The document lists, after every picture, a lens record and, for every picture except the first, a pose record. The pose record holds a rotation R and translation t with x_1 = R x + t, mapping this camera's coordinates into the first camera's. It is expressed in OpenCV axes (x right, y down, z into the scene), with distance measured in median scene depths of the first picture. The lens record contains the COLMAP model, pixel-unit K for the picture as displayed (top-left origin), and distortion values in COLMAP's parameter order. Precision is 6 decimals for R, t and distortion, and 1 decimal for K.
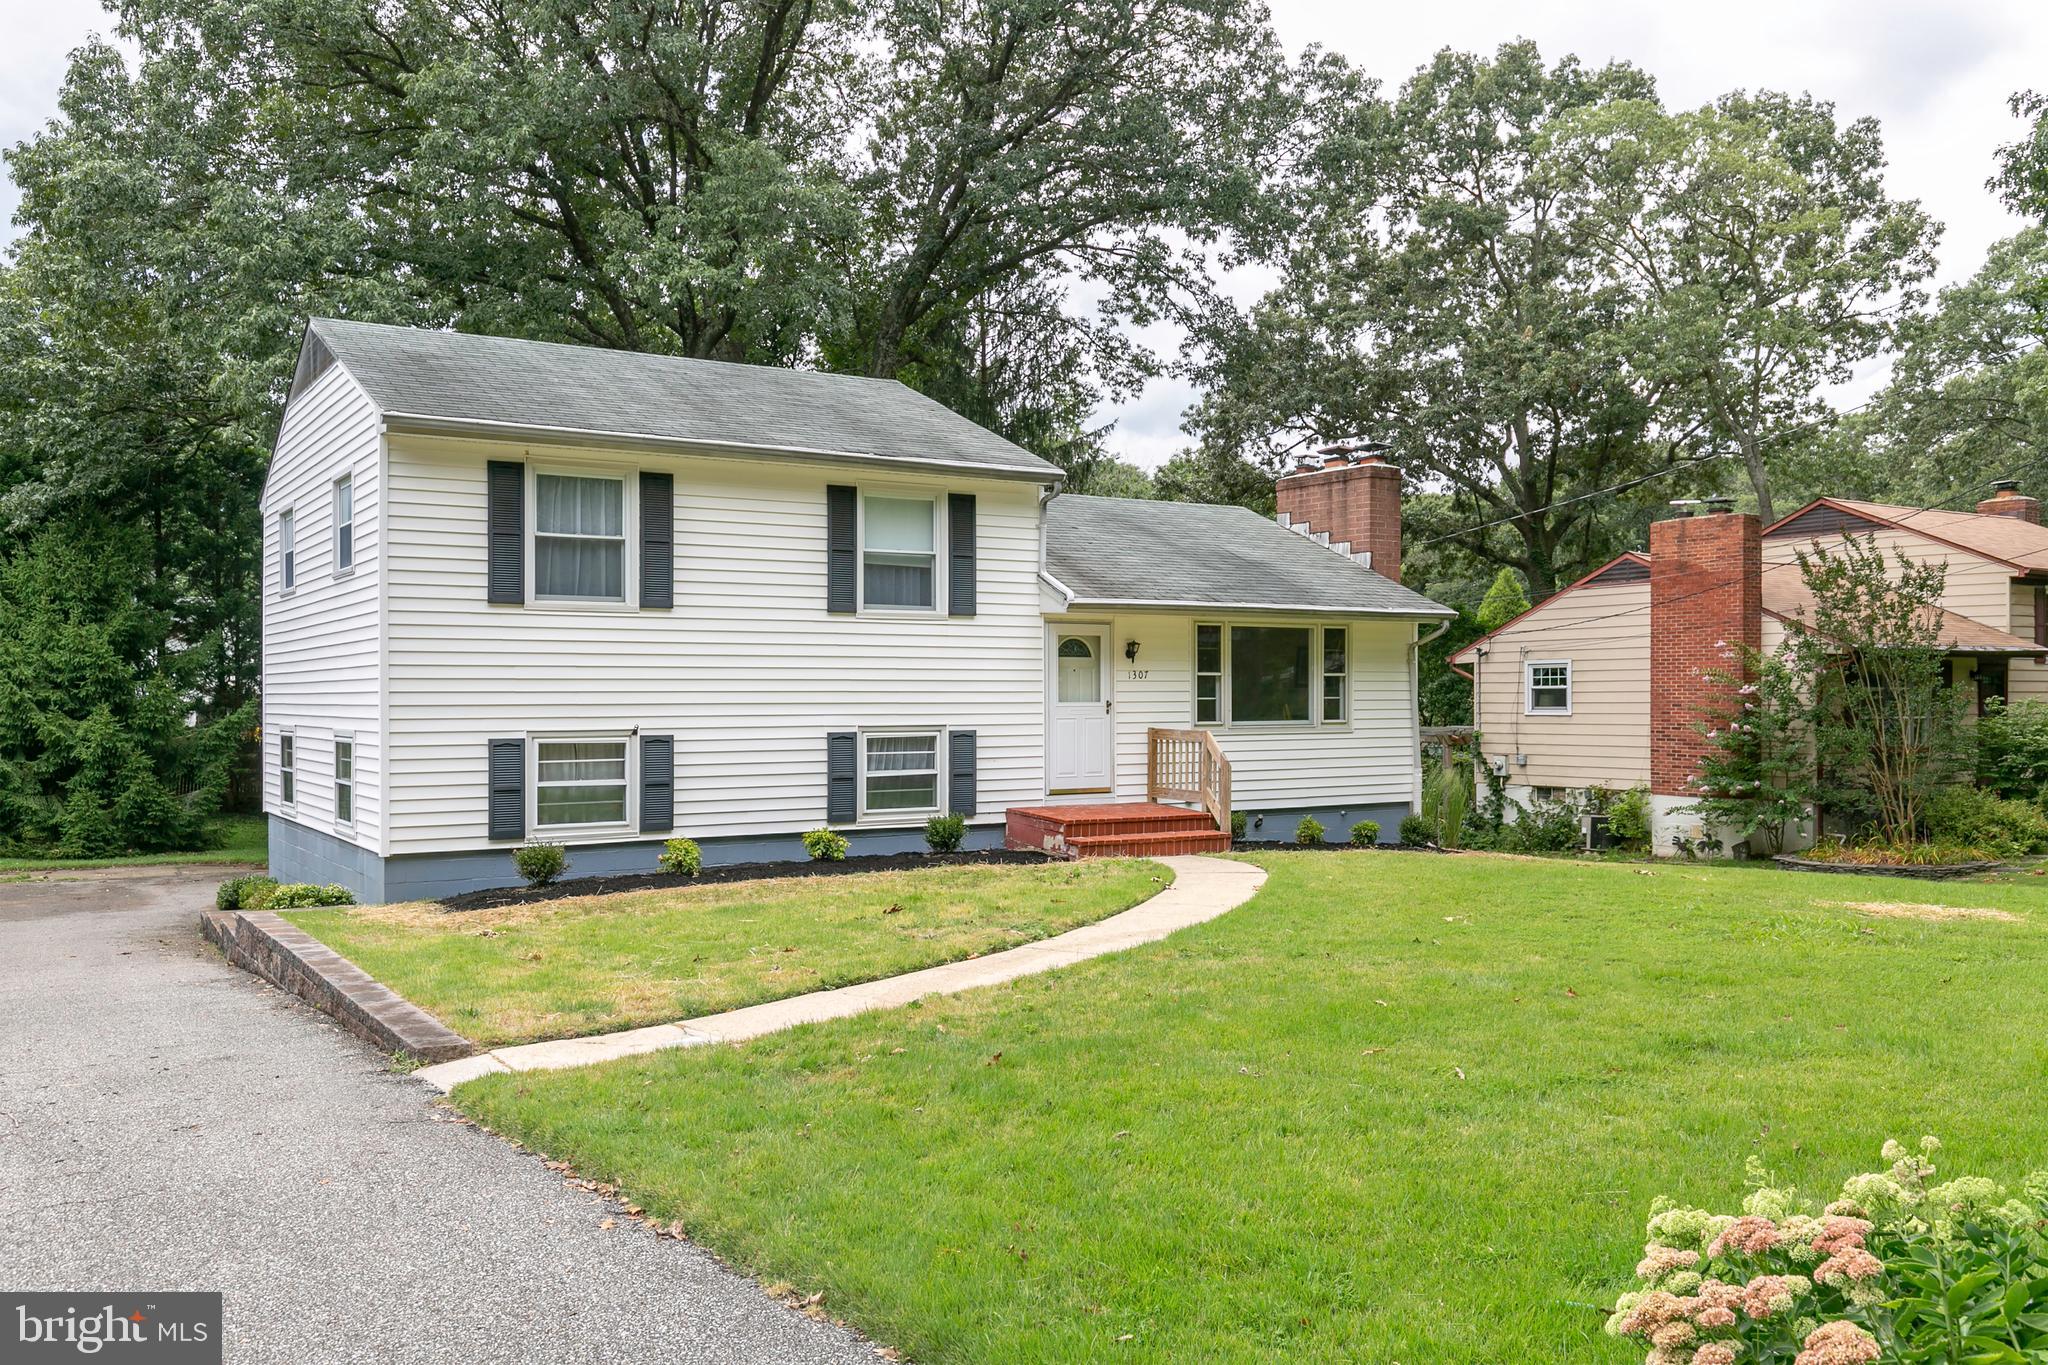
lens RADIAL K [[1697.2, 0, 1027.6], [0, 1697.2, 722.8], [0, 0, 1]] dist [0.001849, 0.006401]
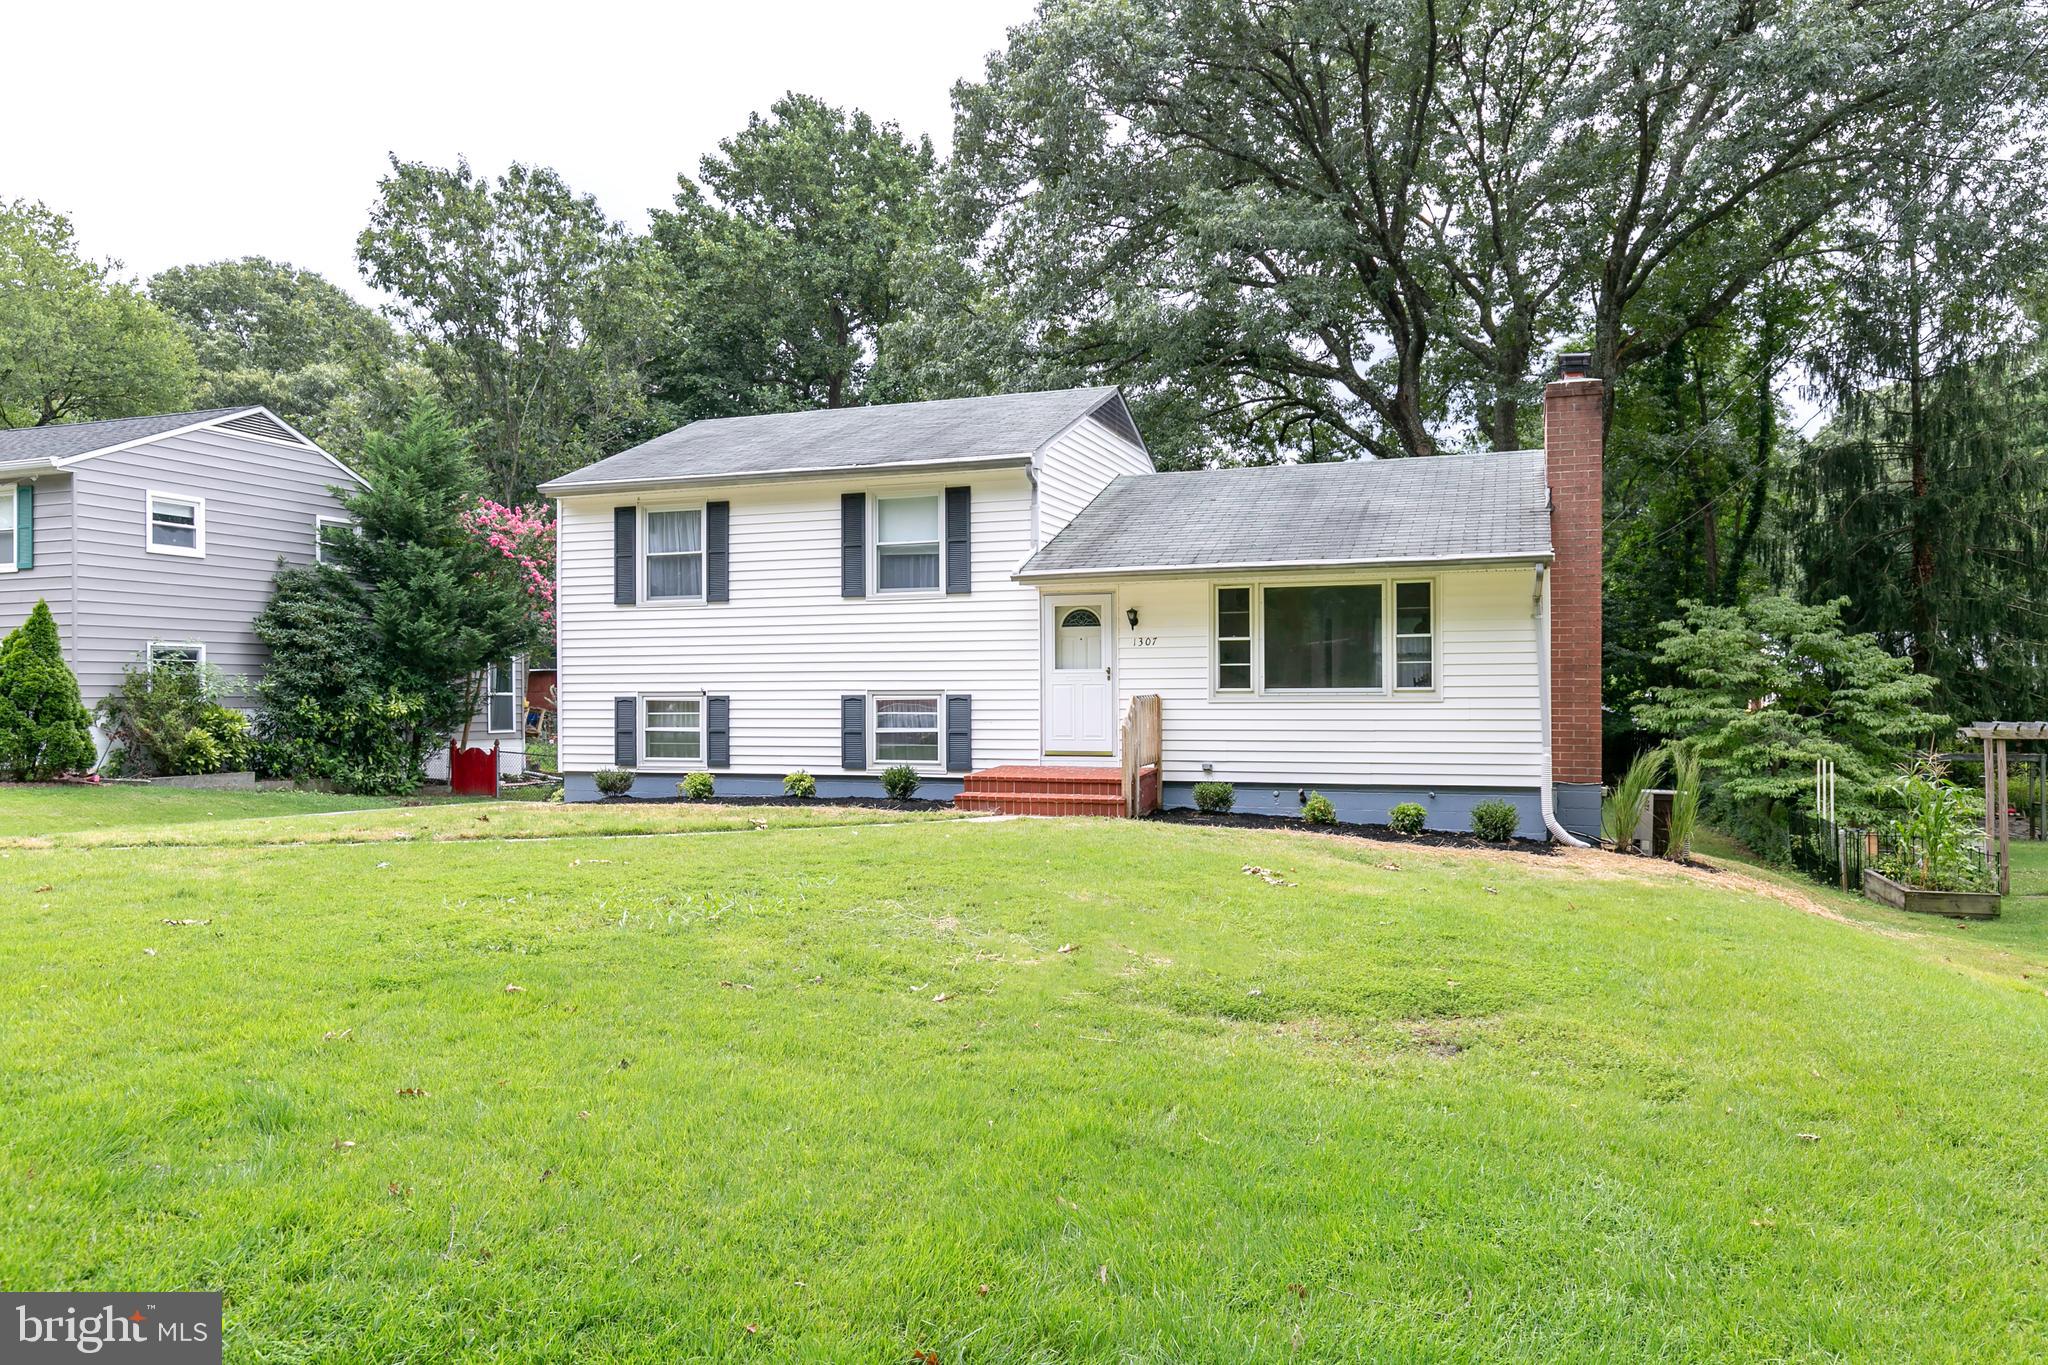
lens RADIAL K [[1319.4, 0, 1024.0], [0, 1319.4, 682.5], [0, 0, 1]] dist [-0.004050, -0.001793]
pose [[0.621665, 0.002801, -0.783278, 0.670210], [-0.004181, 0.999991, 0.000258, -0.003983], [0.783272, 0.003114, 0.621671, 0.476377]]
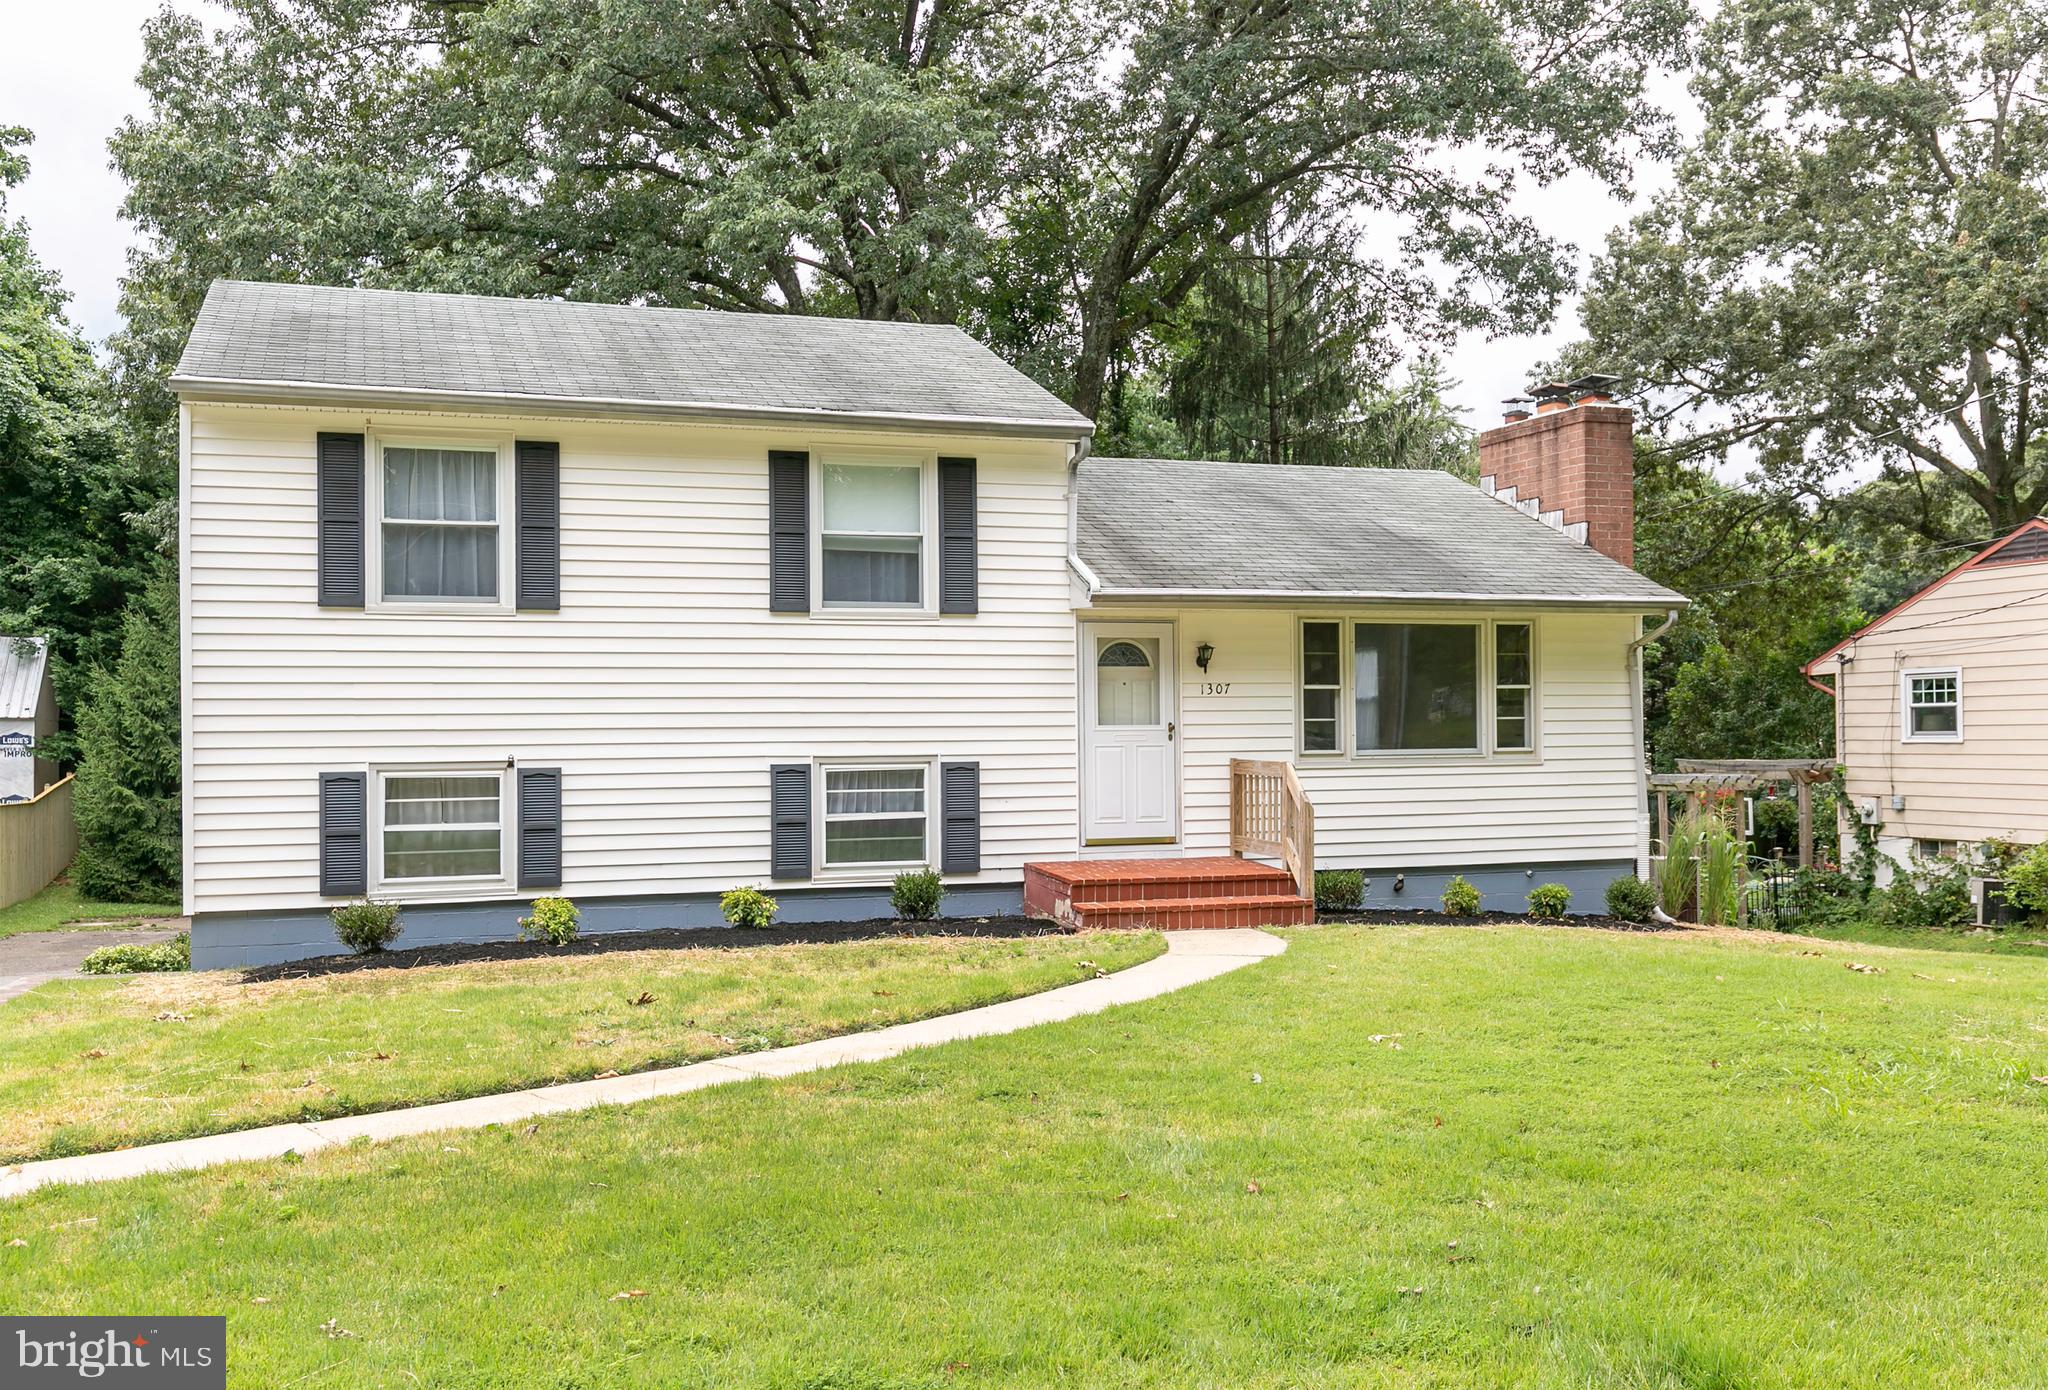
lens RADIAL K [[1921.0, 0, 1024.2], [0, 1921.0, 740.2], [0, 0, 1]] dist [0.003851, -0.009513]
pose [[0.972349, -0.004444, -0.233489, 0.191911], [0.002159, 0.999947, -0.010037, 0.003380], [0.233521, 0.009256, 0.972308, 0.151135]]
